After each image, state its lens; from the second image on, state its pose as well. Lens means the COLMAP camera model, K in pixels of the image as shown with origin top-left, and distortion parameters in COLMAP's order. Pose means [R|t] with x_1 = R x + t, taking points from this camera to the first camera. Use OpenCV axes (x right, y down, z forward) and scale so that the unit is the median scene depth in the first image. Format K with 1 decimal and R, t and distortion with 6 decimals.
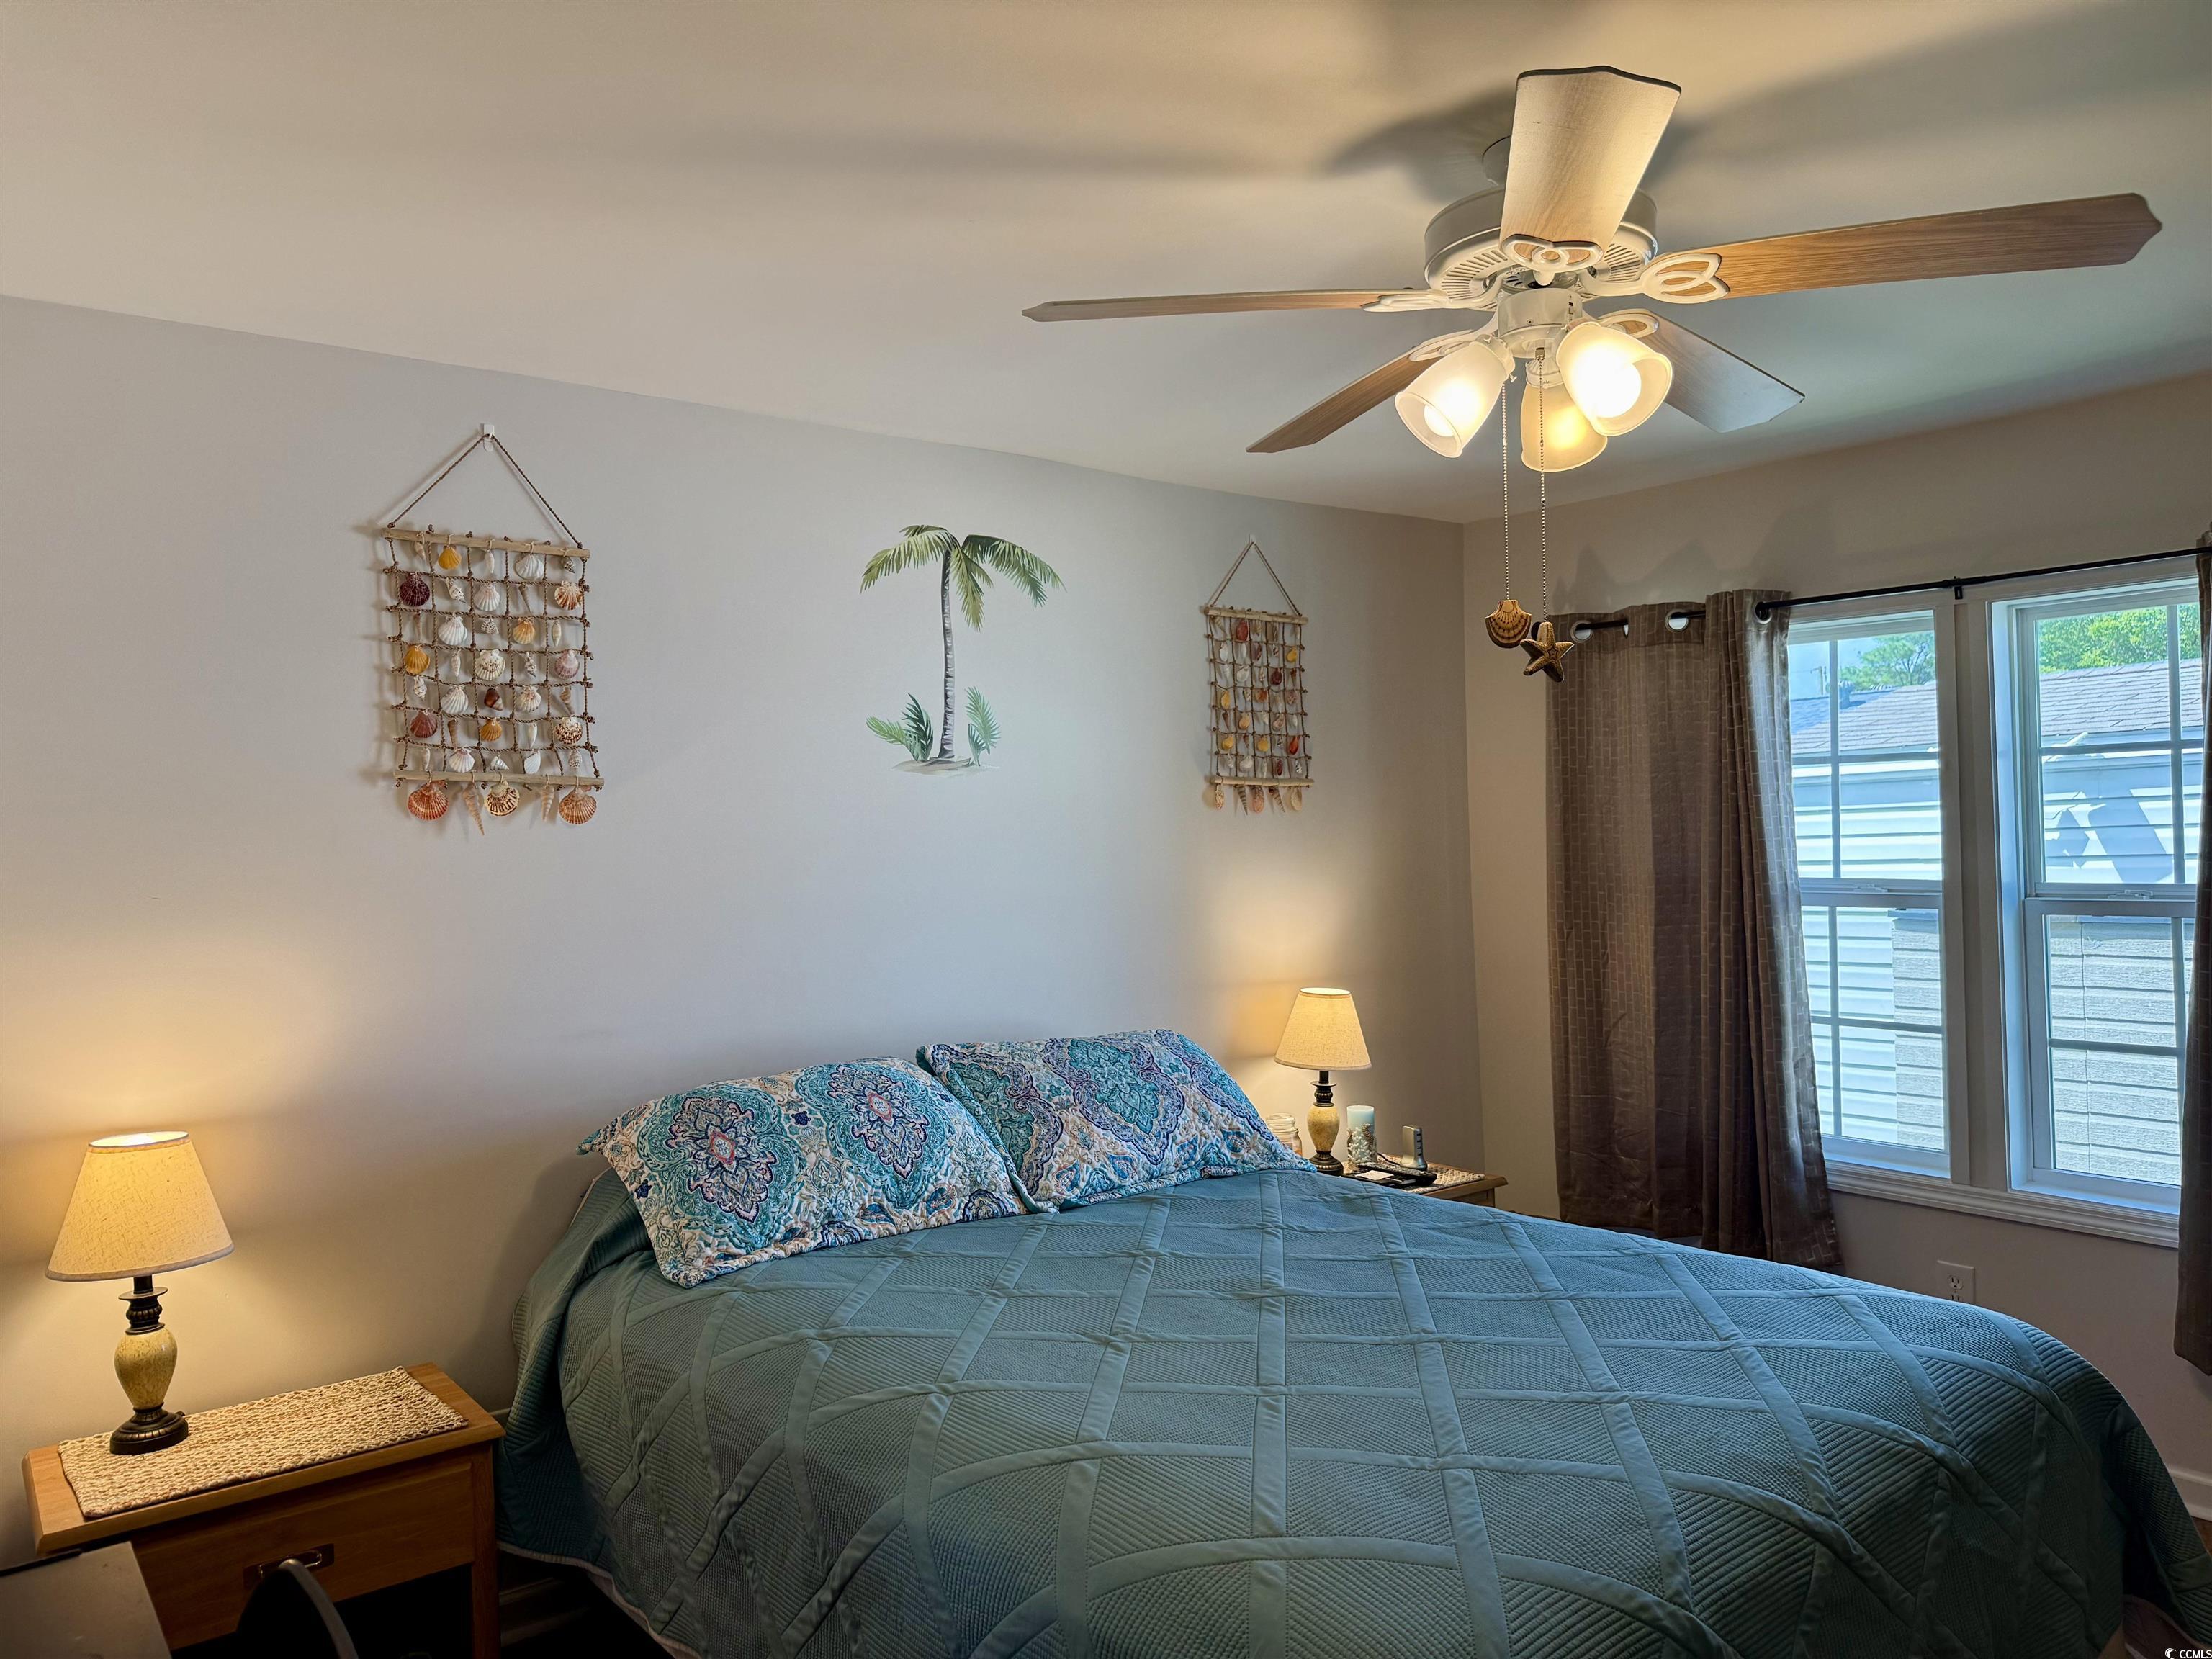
lens RADIAL K [[1581.4, 0, 1106.0], [0, 1581.4, 829.5], [0, 0, 1]] dist [0.071676, -0.116886]
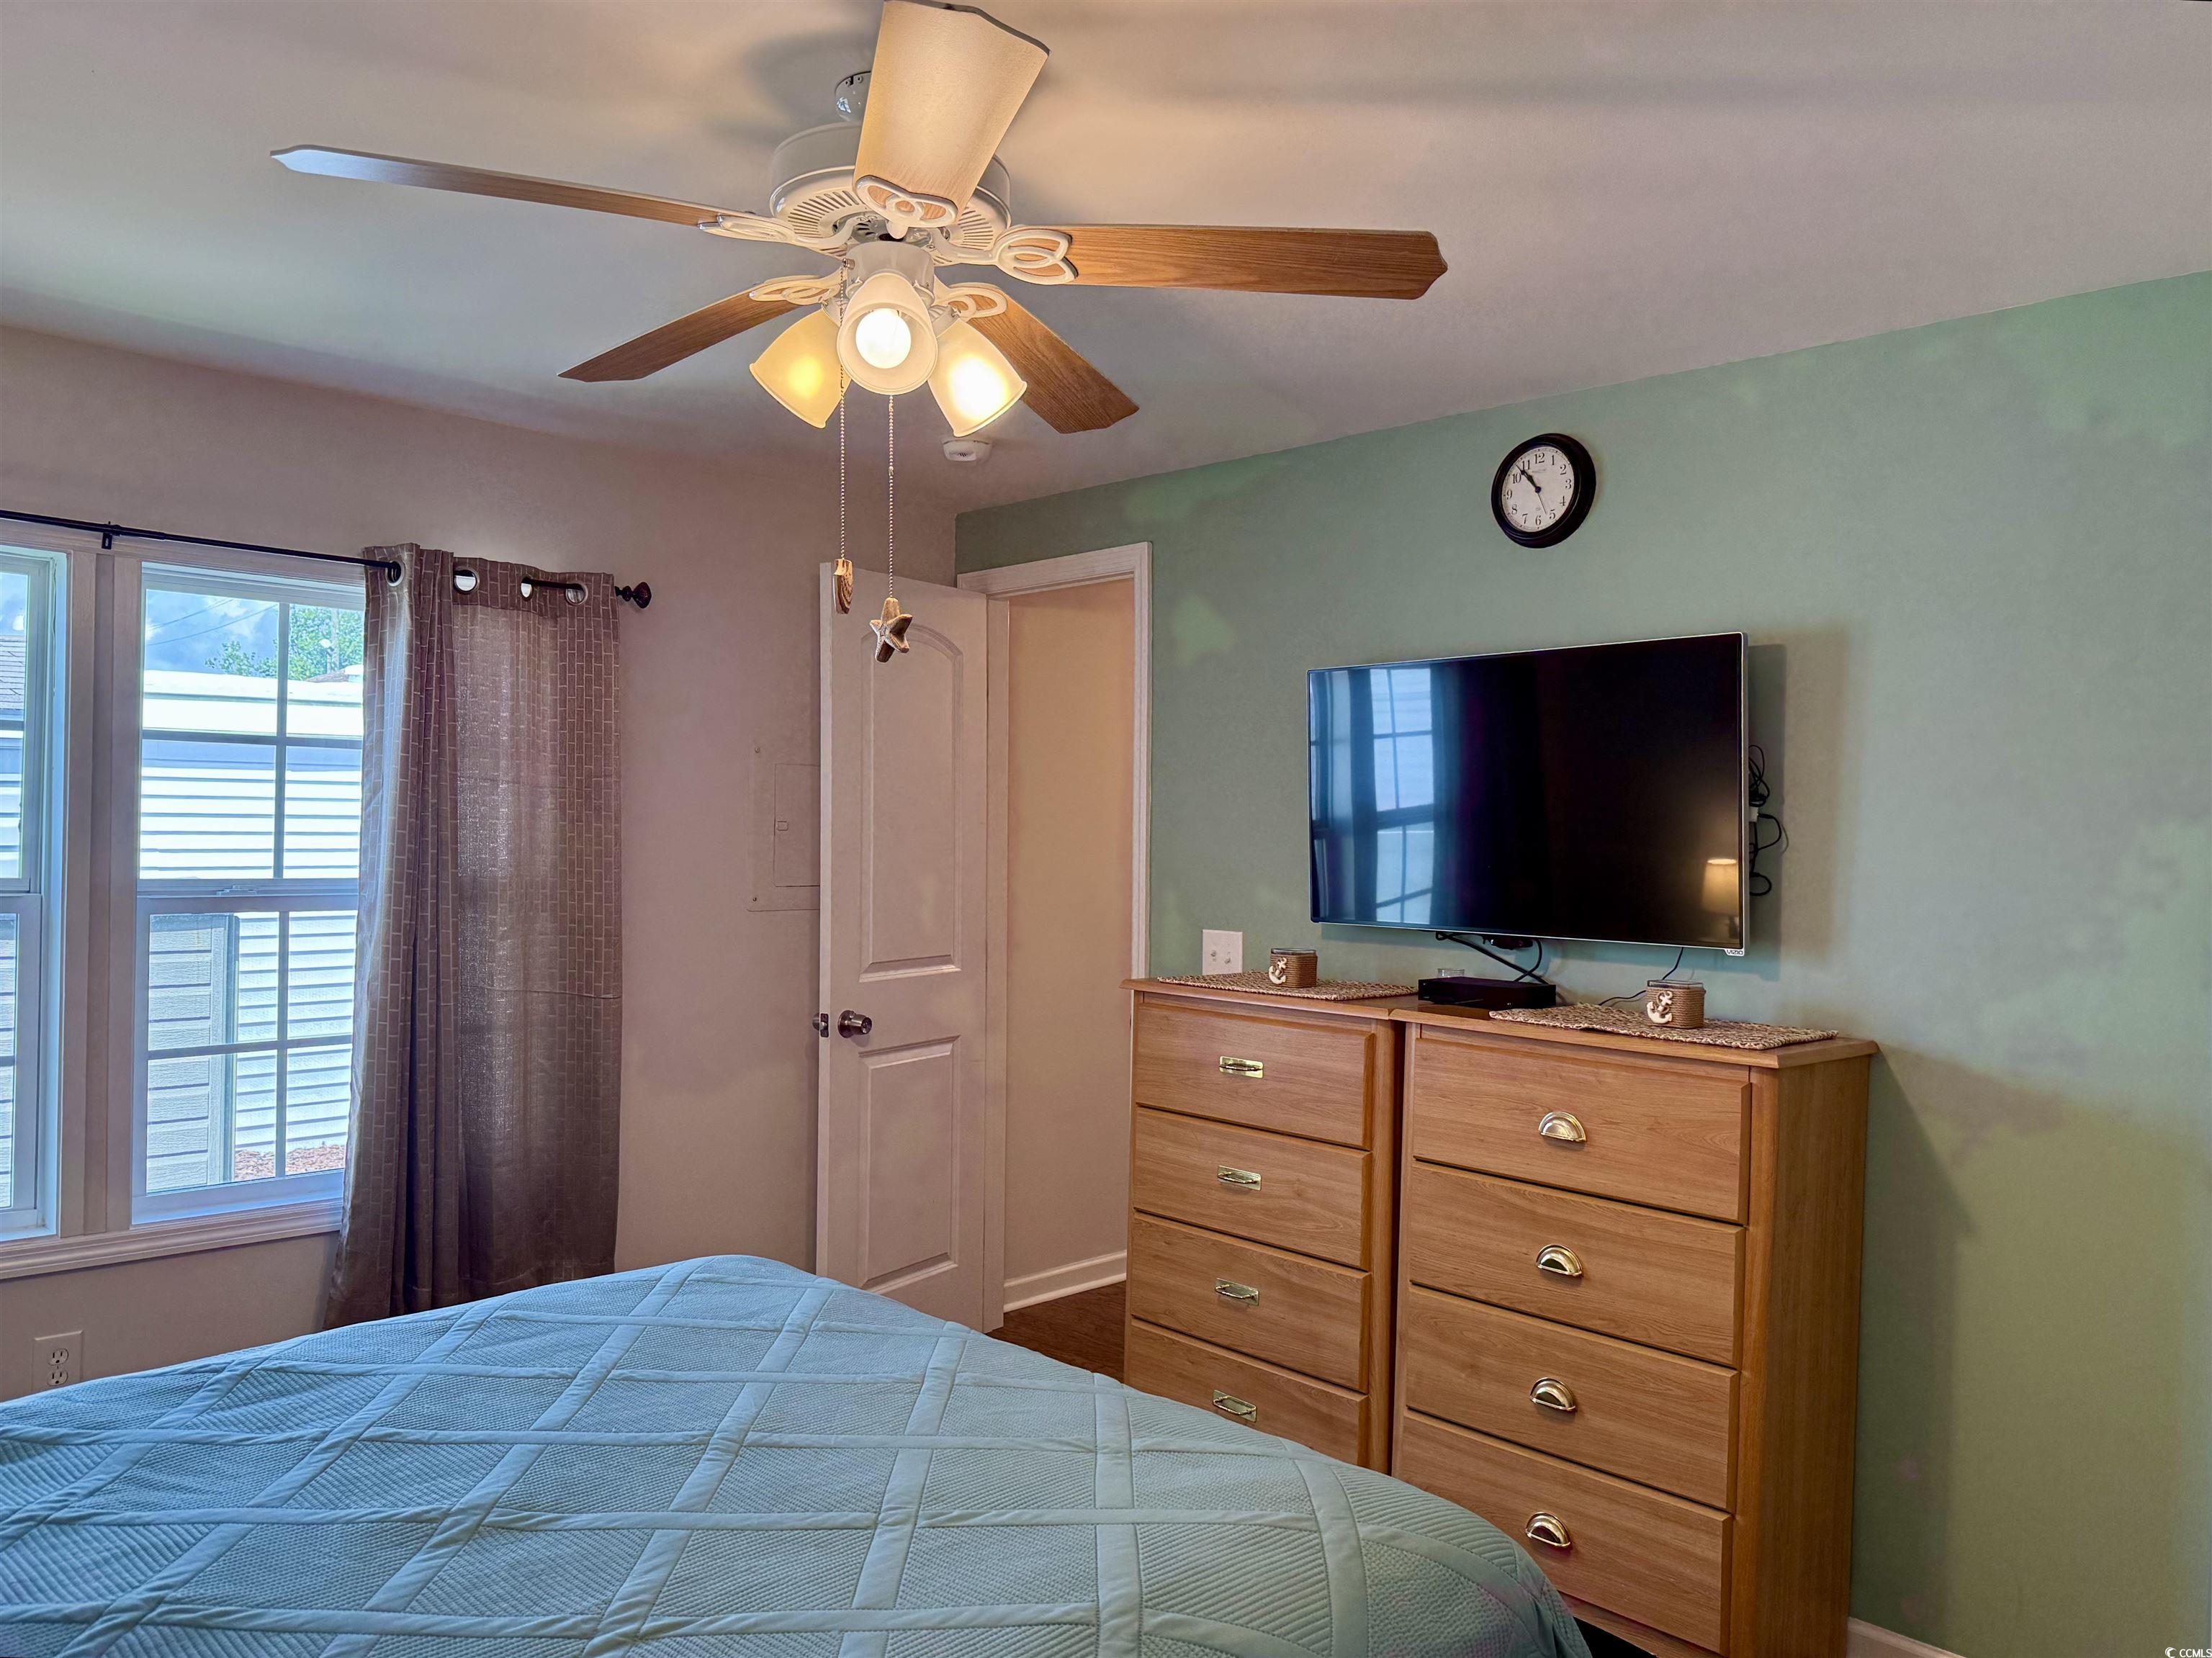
lens RADIAL K [[1597.1, 0, 1103.2], [0, 1597.1, 831.8], [0, 0, 1]] dist [0.039836, -0.036470]
pose [[-0.091210, 0.019172, 0.995647, -0.603477], [-0.015364, 0.999669, -0.020657, 0.020640], [-0.995713, -0.017181, -0.090886, 0.831120]]
